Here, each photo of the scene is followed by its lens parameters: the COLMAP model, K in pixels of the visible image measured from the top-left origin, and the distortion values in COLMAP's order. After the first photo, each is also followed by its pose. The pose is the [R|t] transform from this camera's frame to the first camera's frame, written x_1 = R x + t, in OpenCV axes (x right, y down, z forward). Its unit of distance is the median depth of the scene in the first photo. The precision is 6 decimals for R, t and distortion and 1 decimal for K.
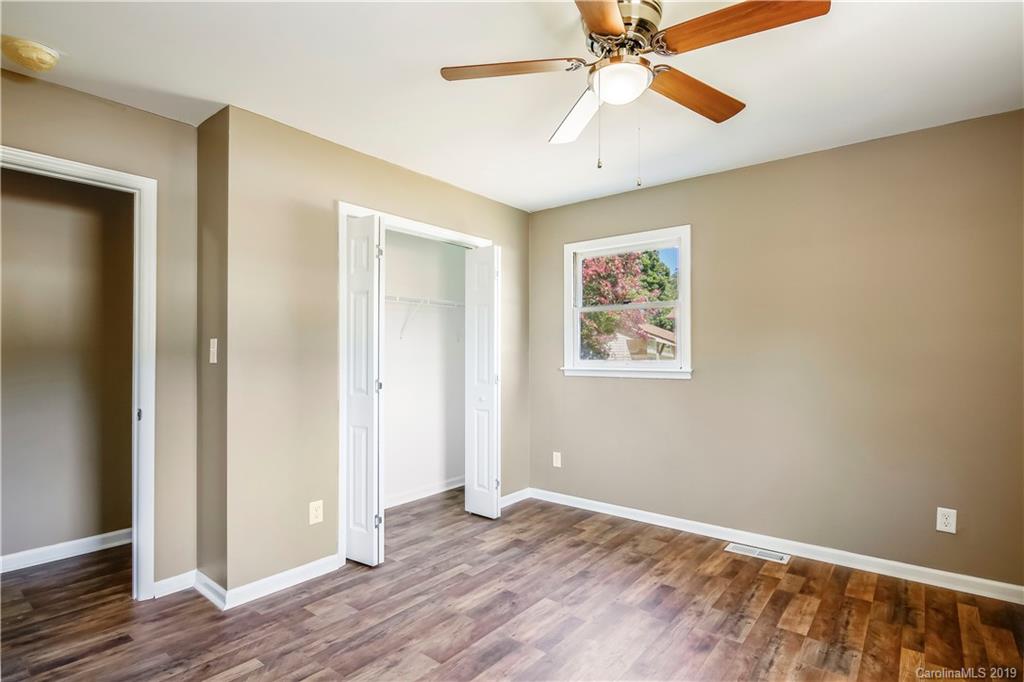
lens RADIAL K [[516.8, 0, 525.6], [0, 516.8, 359.1], [0, 0, 1]] dist [0.003147, -0.001244]
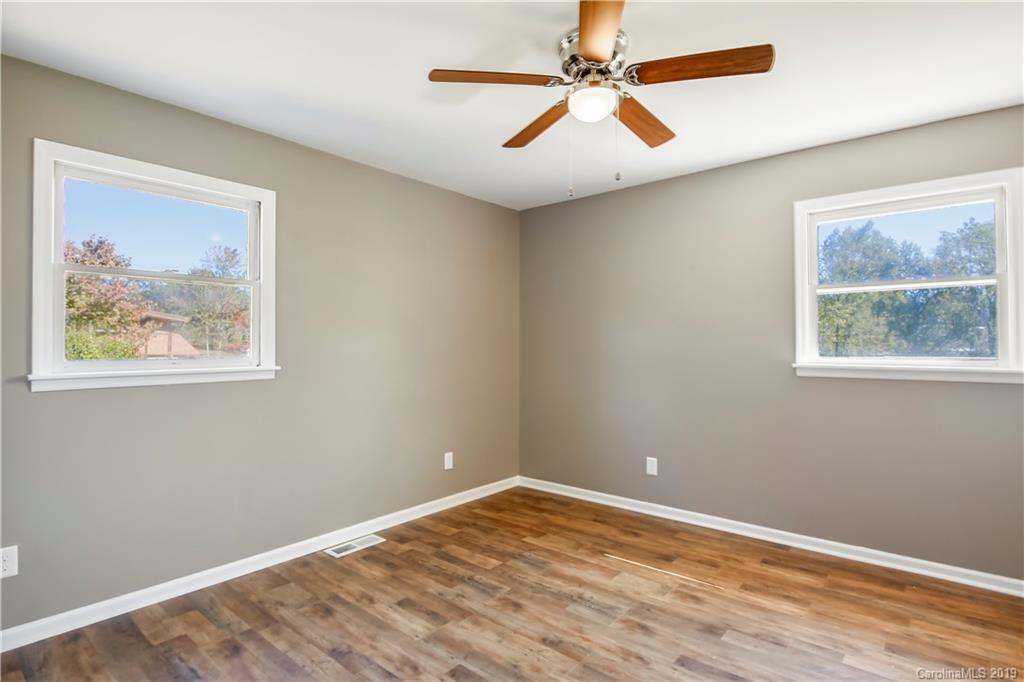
lens RADIAL K [[516.8, 0, 512.2], [0, 516.8, 338.9], [0, 0, 1]] dist [0.003147, -0.001244]
pose [[0.038905, 0.009914, 0.999194, -0.604842], [0.007443, 0.999920, -0.010211, -0.015100], [-0.999215, 0.007834, 0.038828, 0.721908]]
